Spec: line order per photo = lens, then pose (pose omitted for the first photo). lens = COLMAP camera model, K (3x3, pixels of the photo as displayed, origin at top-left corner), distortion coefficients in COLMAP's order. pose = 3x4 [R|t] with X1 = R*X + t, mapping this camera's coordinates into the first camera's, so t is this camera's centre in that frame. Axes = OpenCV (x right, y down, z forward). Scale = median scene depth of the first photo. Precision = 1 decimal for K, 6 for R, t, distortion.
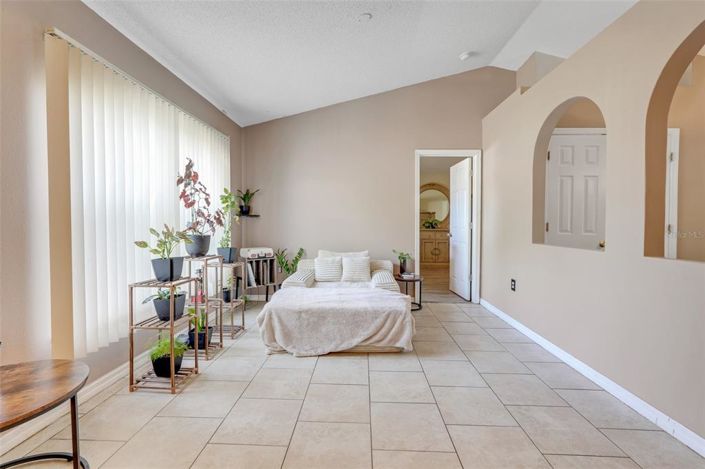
lens RADIAL K [[301.7, 0, 351.7], [0, 301.7, 229.5], [0, 0, 1]] dist [-0.000510, -0.000408]
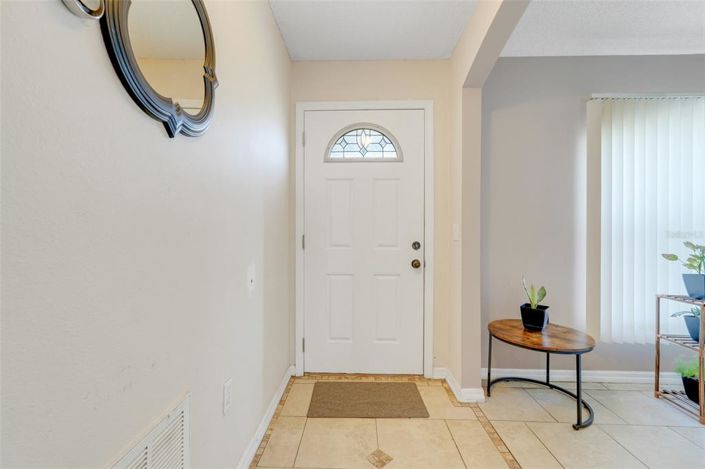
lens RADIAL K [[301.7, 0, 352.7], [0, 301.7, 236.3], [0, 0, 1]] dist [-0.000510, -0.000408]
pose [[0.014802, 0.004435, -0.999881, 0.293286], [-0.017475, 0.999839, 0.004177, -0.006049], [0.999738, 0.017411, 0.014877, -0.076551]]
